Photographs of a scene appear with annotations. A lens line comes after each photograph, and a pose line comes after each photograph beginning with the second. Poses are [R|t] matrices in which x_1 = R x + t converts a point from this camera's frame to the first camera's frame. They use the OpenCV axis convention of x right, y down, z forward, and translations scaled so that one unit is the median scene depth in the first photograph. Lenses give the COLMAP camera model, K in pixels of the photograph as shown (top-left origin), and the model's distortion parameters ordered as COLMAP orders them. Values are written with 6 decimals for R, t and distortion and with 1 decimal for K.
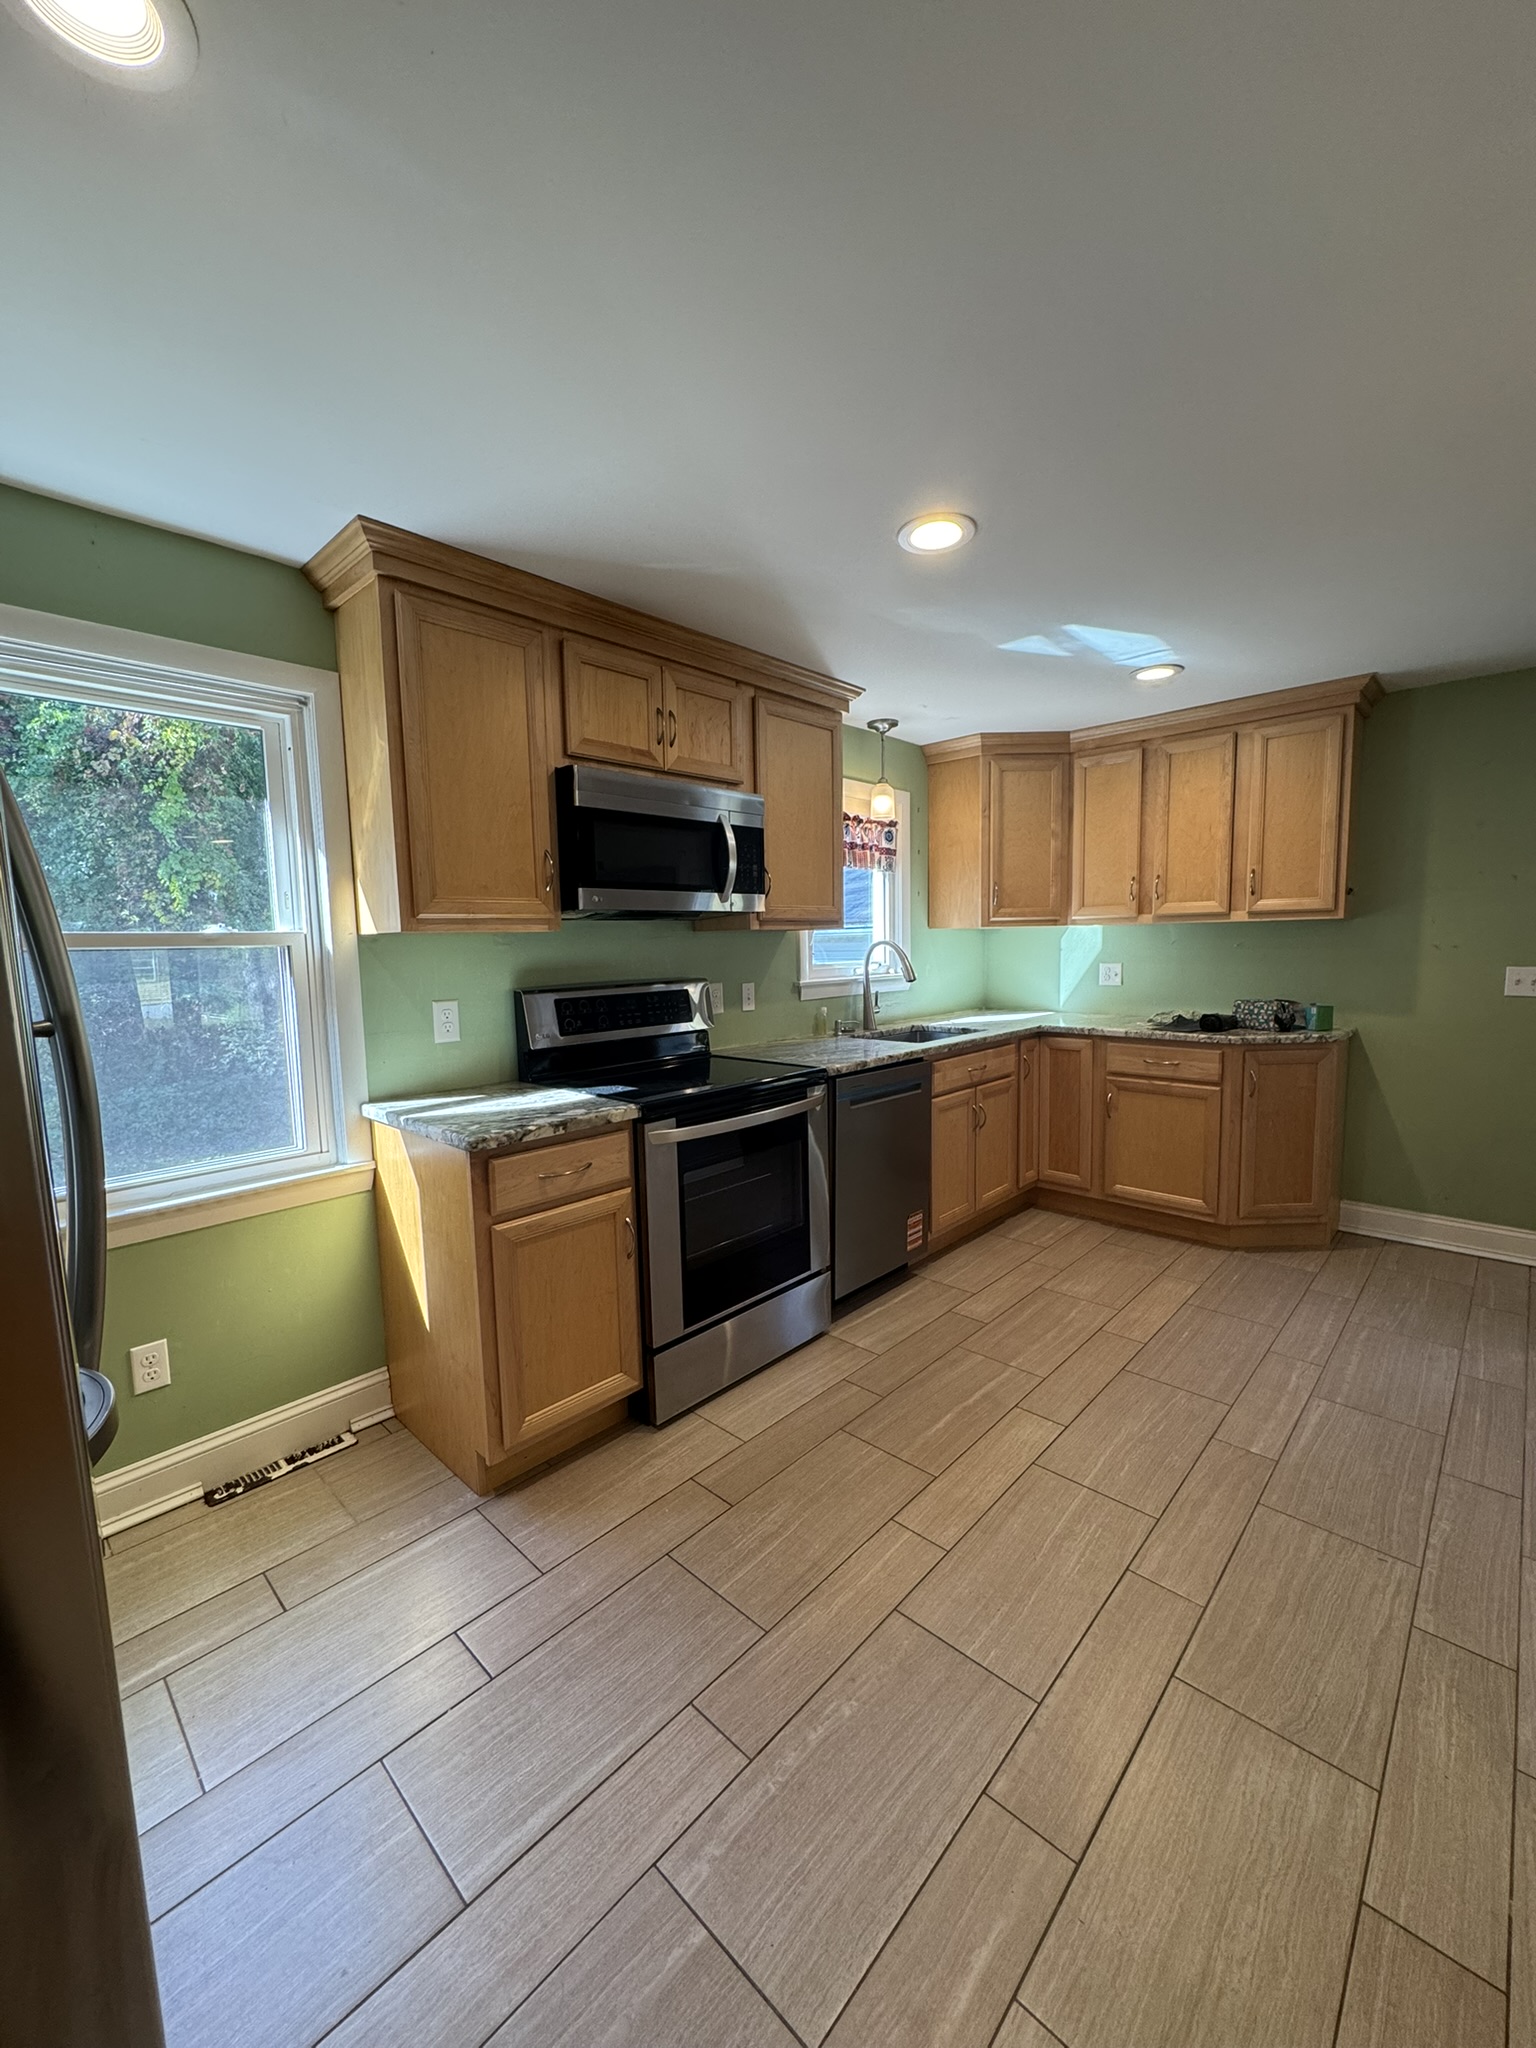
lens RADIAL K [[816.2, 0, 771.3], [0, 816.2, 1025.7], [0, 0, 1]] dist [0.000324, -0.000125]
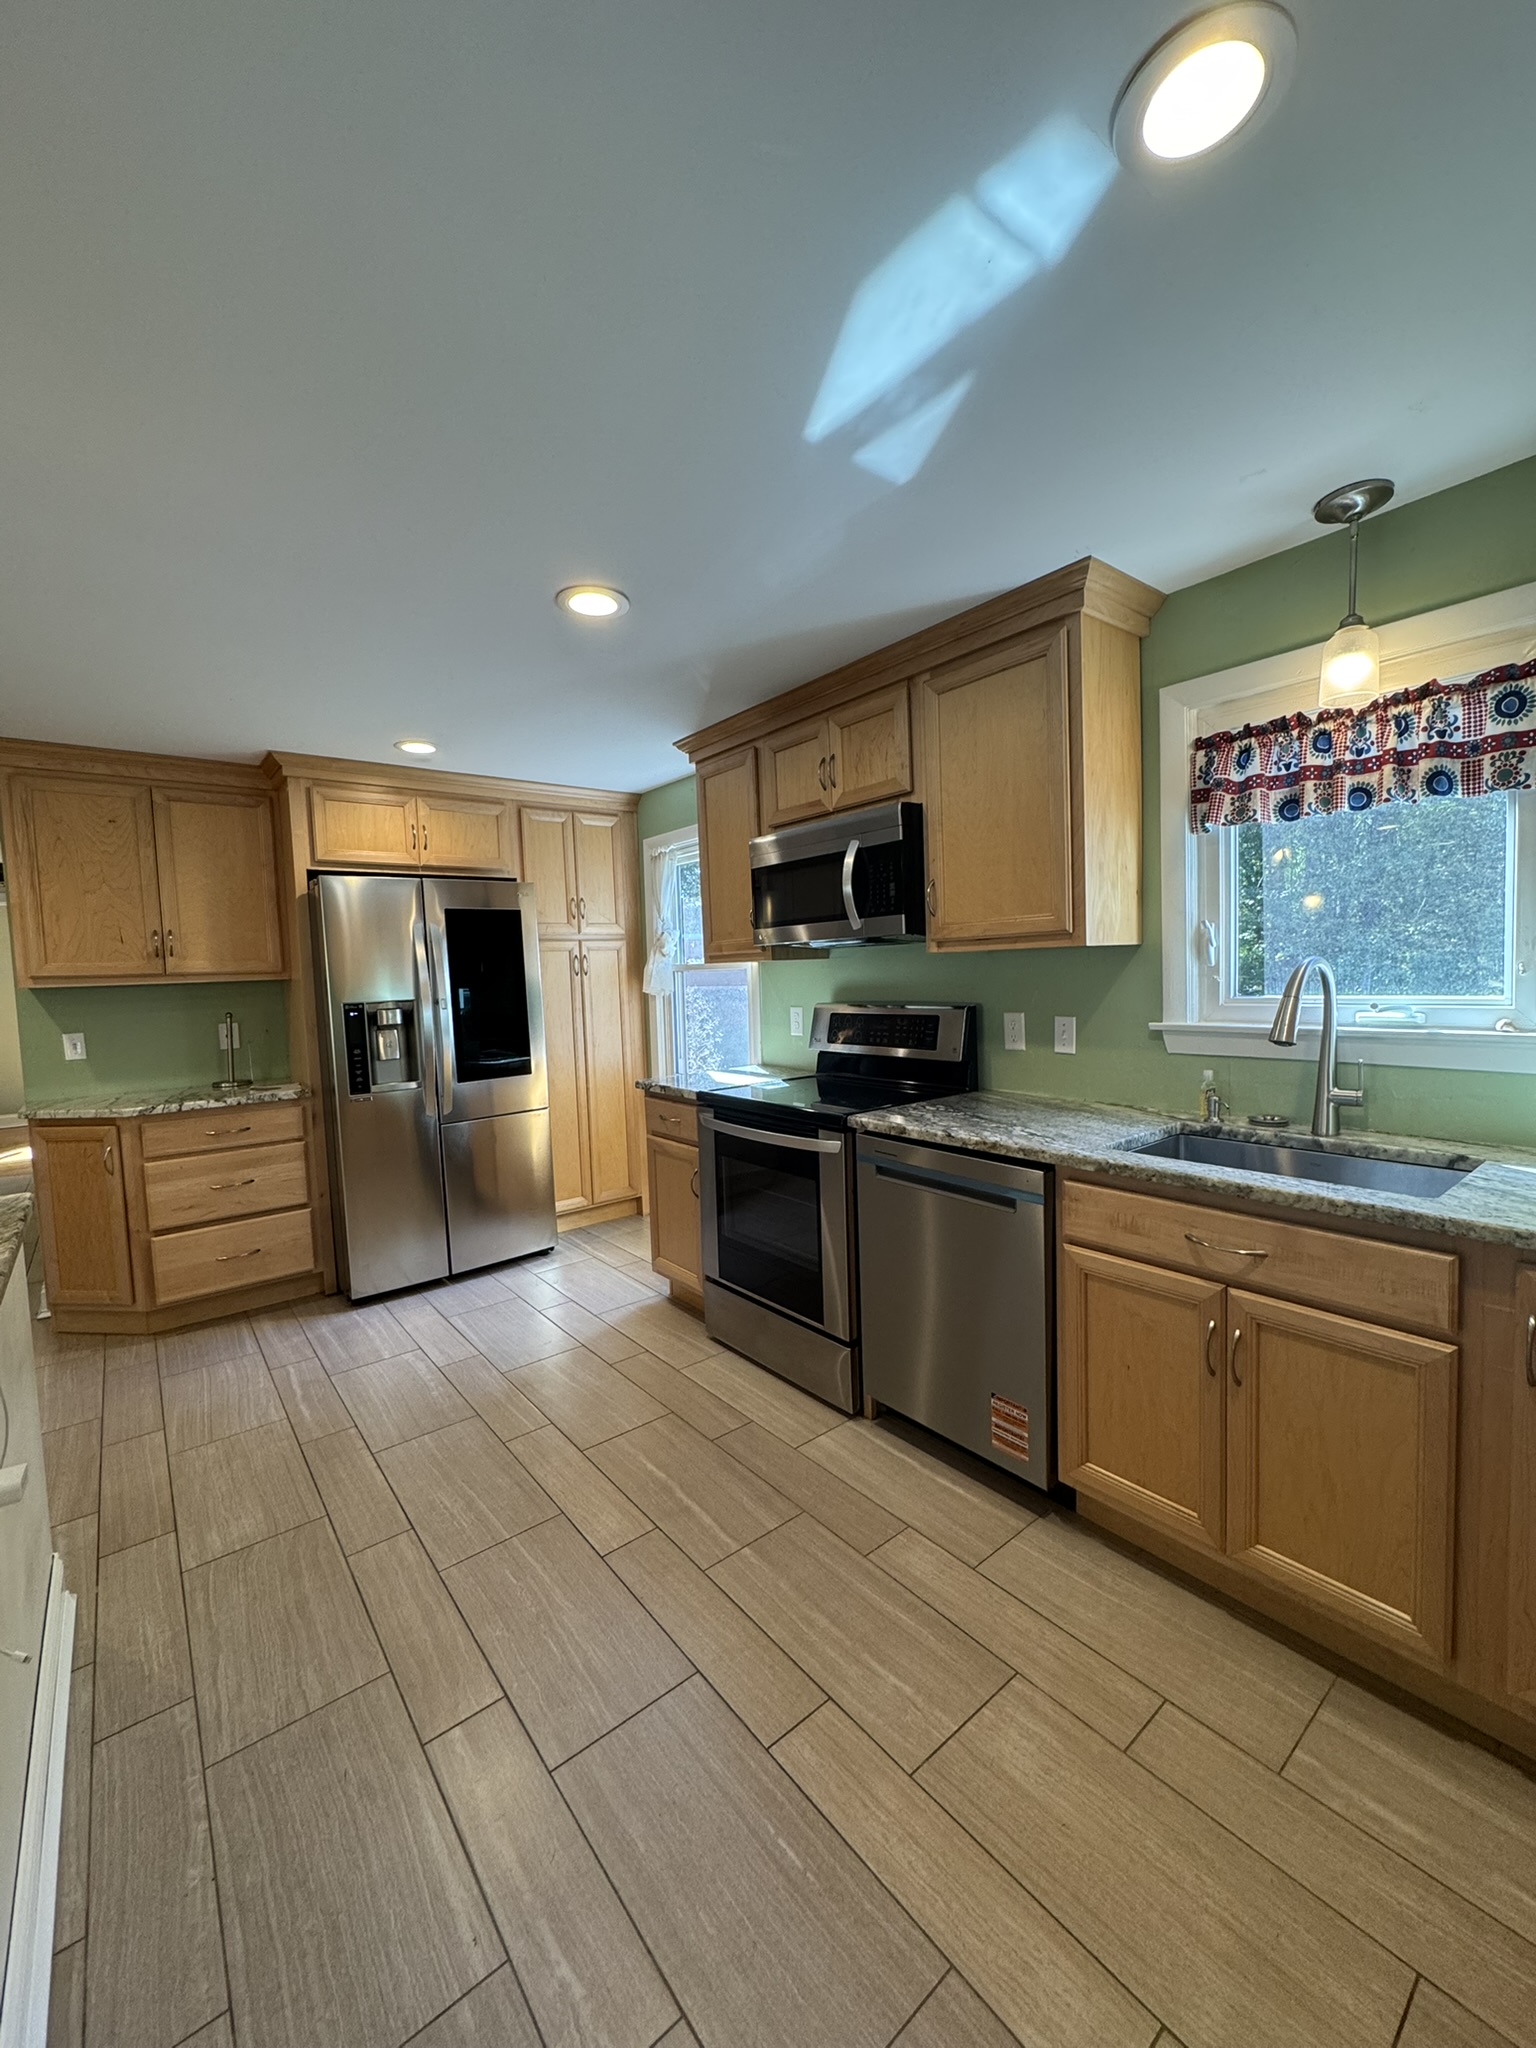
lens RADIAL K [[816.2, 0, 771.4], [0, 816.2, 1025.9], [0, 0, 1]] dist [0.000324, -0.000125]
pose [[-0.139717, 0.092127, -0.985896, 0.934244], [-0.063293, 0.992795, 0.101742, -0.128010], [0.988167, 0.076616, -0.132879, 1.035733]]
